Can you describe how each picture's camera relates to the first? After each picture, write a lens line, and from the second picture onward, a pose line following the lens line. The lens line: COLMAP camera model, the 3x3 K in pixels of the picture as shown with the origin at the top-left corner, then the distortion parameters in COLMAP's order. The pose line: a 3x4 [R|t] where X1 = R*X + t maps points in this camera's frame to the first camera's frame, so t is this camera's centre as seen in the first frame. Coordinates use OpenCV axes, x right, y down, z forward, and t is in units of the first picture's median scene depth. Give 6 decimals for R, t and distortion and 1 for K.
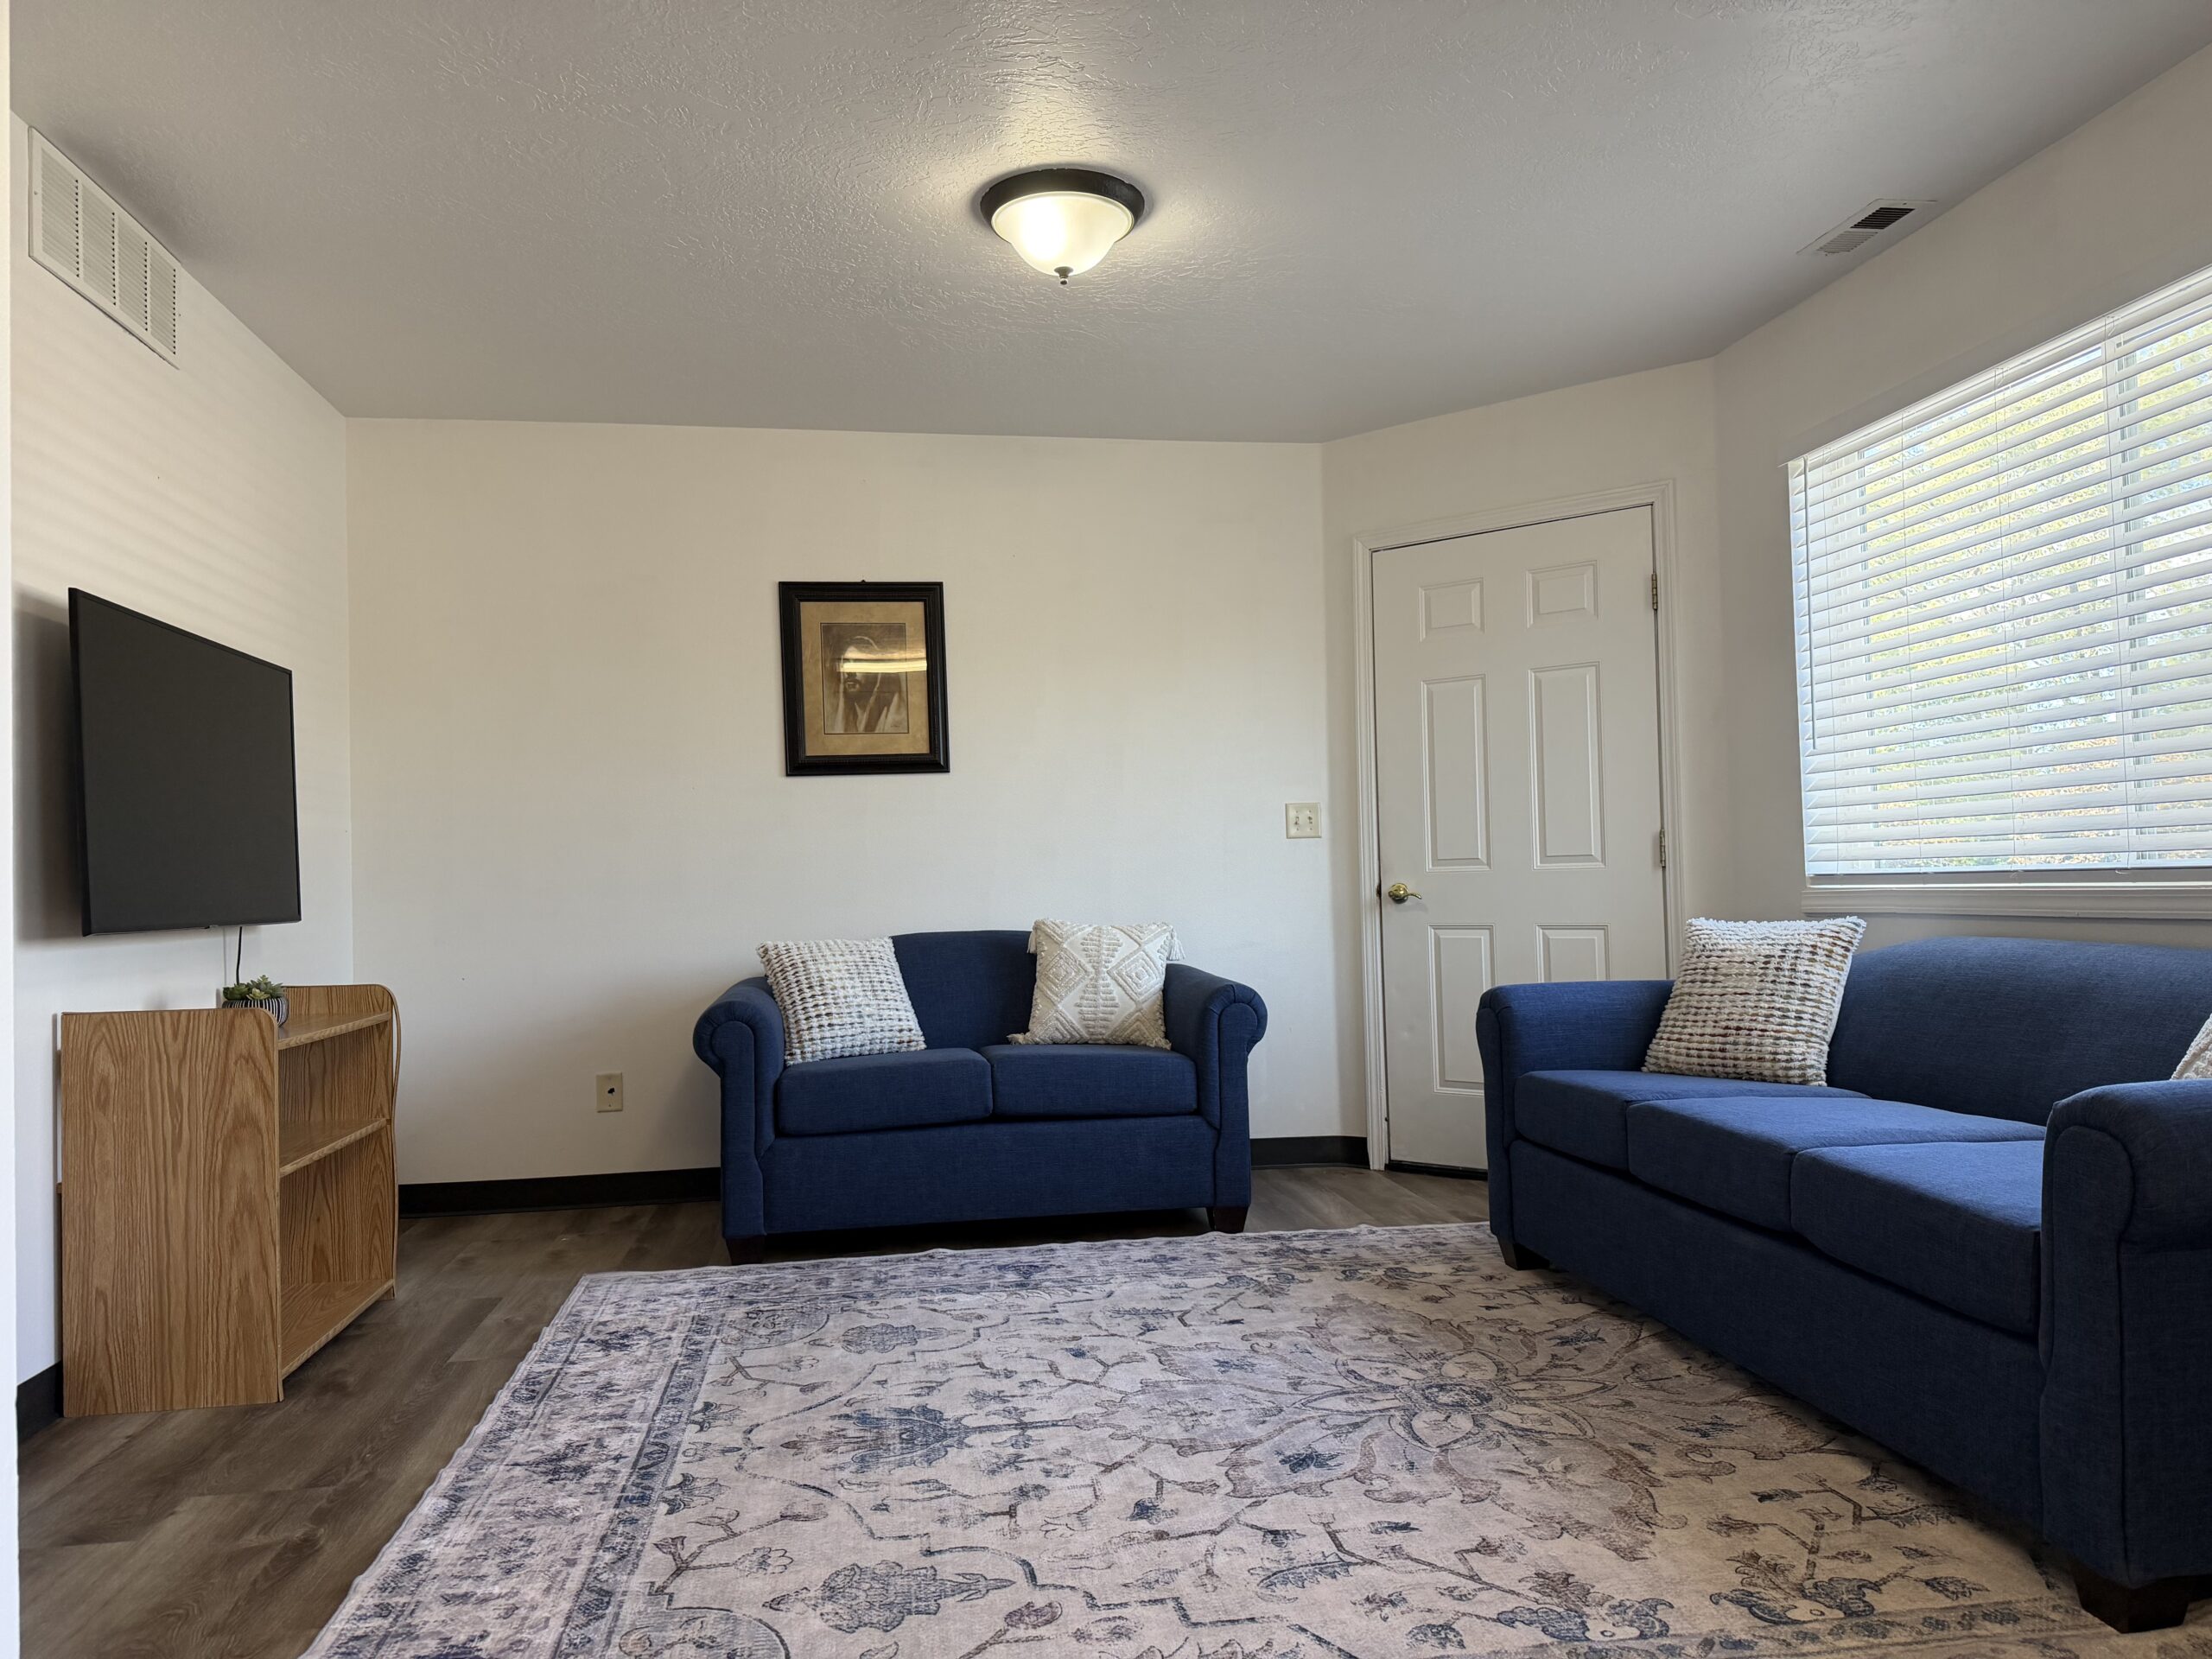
lens RADIAL K [[1542.2, 0, 1106.0], [0, 1542.2, 829.5], [0, 0, 1]] dist [0.124431, -0.181802]
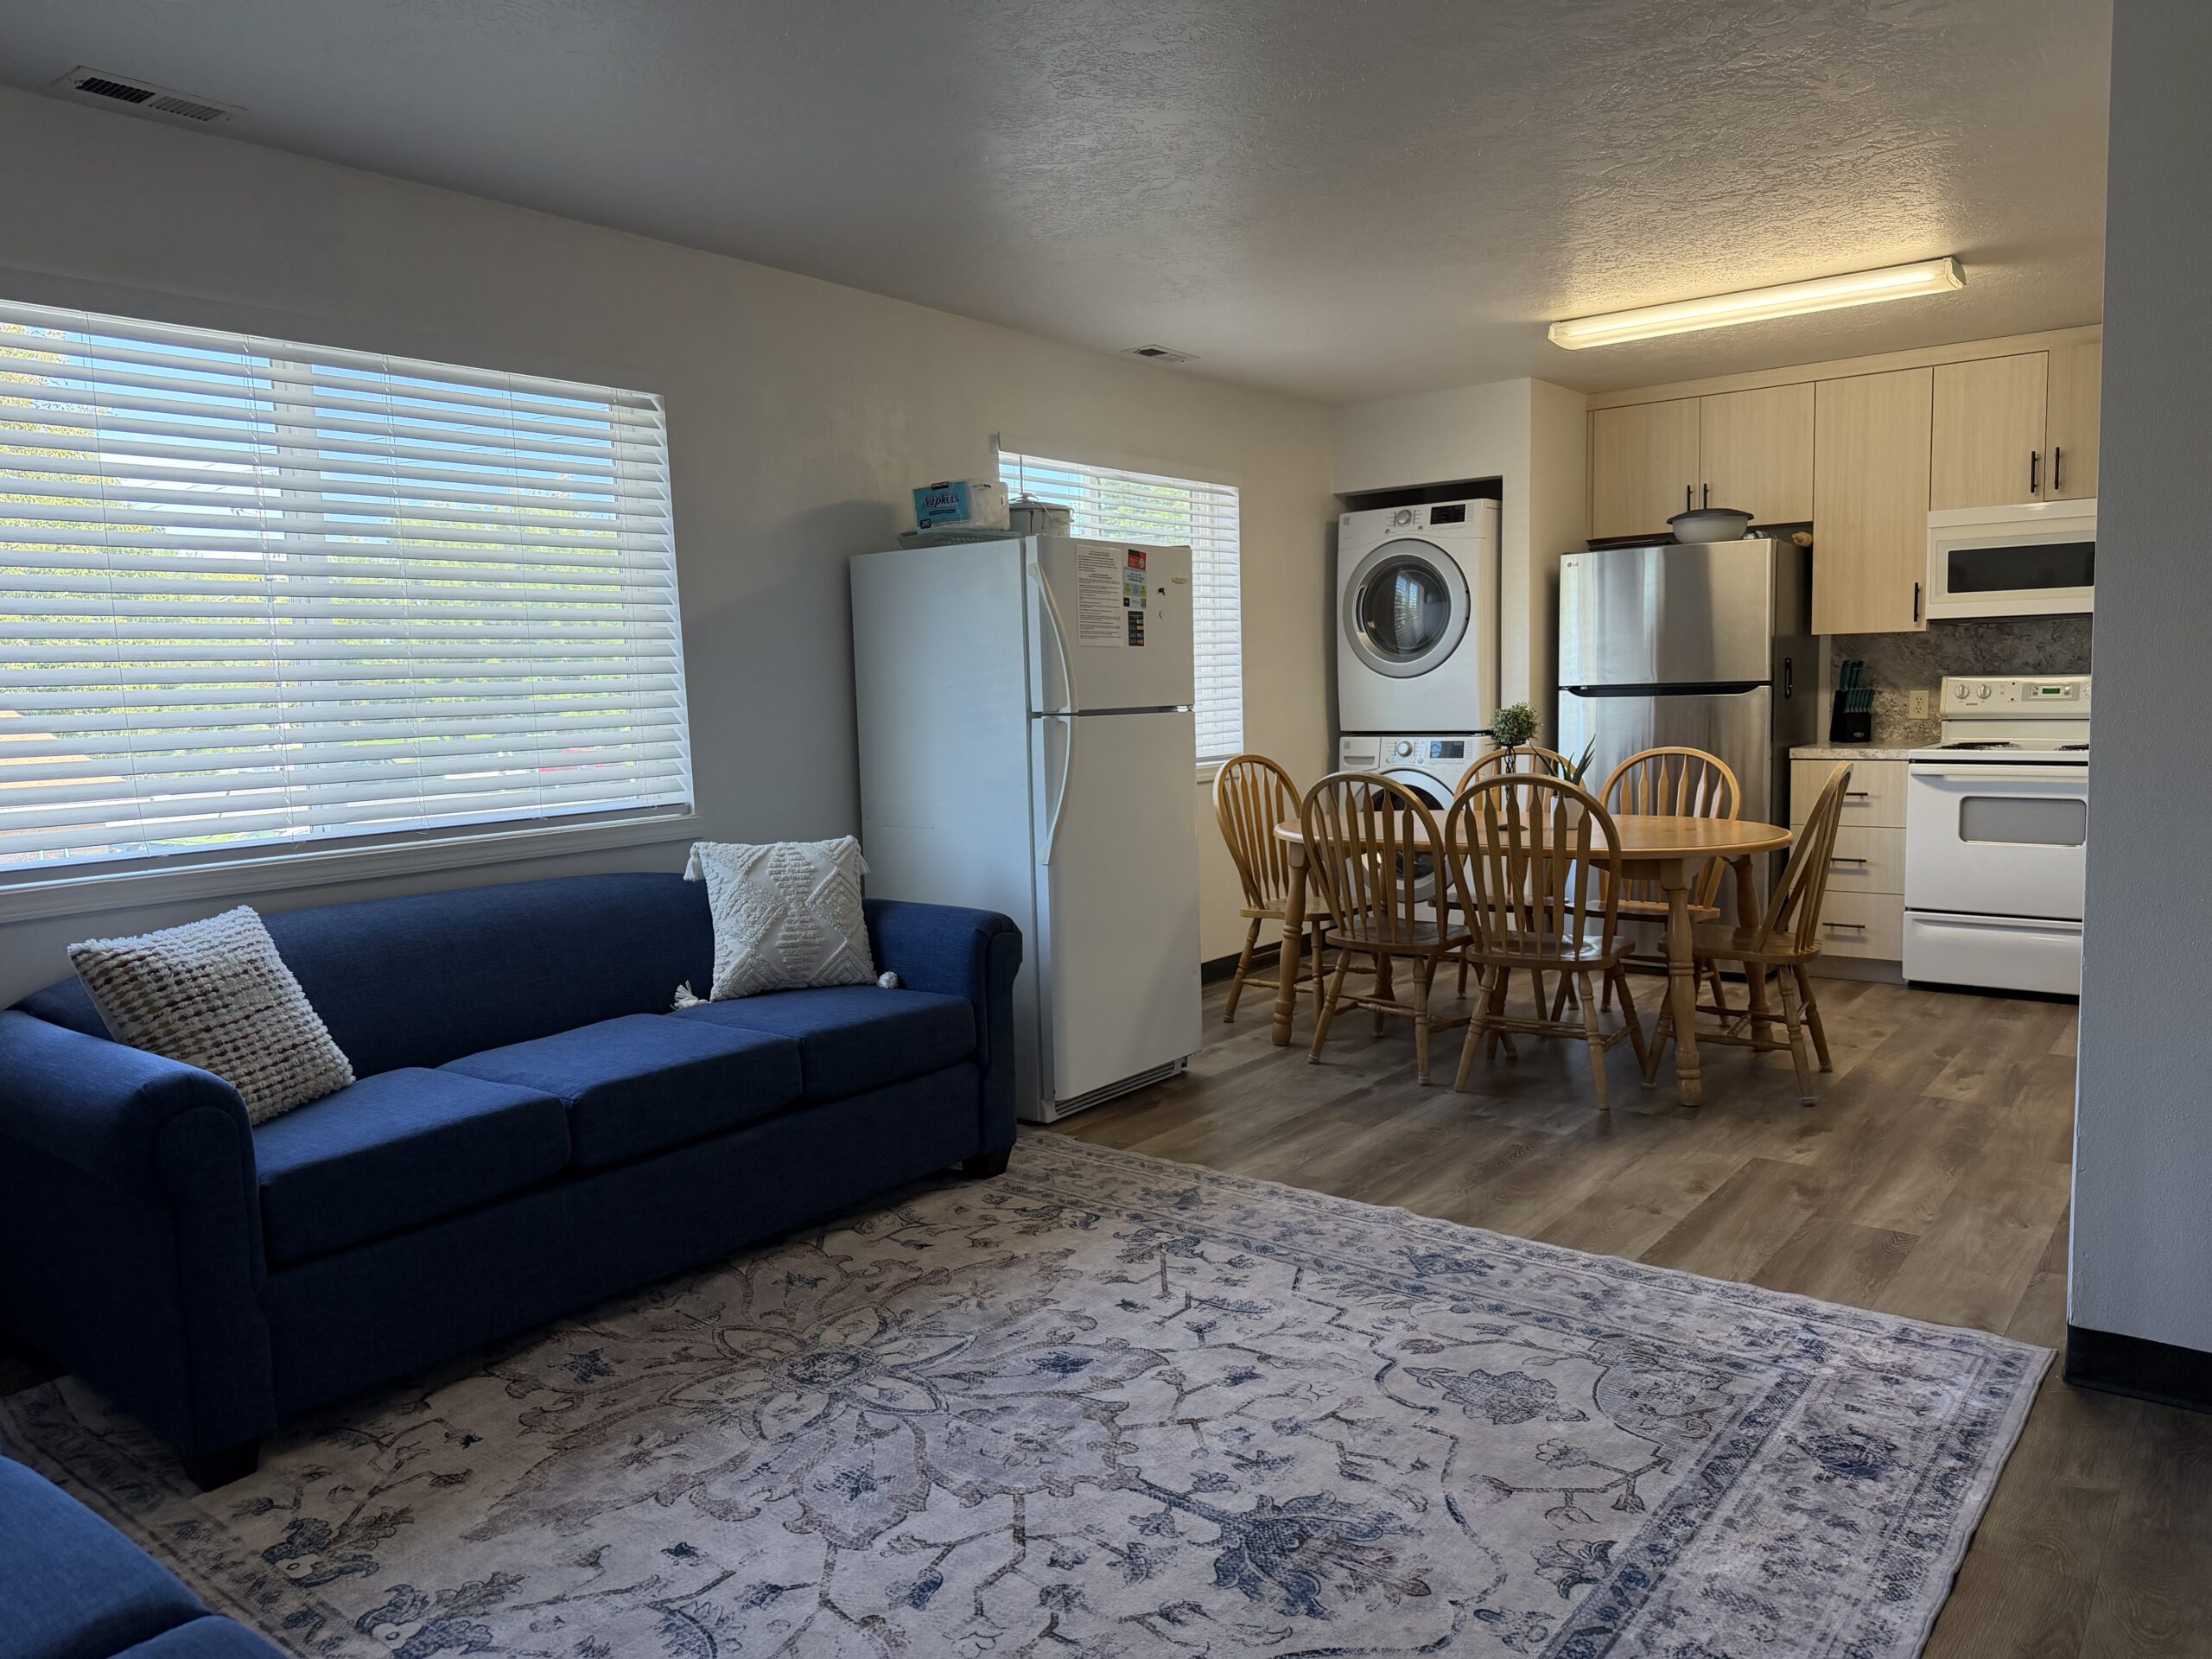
lens RADIAL K [[1542.2, 0, 1106.0], [0, 1542.2, 829.5], [0, 0, 1]] dist [0.124431, -0.181802]
pose [[-0.684992, -0.030197, 0.727924, -0.589566], [0.017669, 0.998158, 0.058034, -0.035404], [-0.728336, 0.052614, -0.683197, 1.464915]]
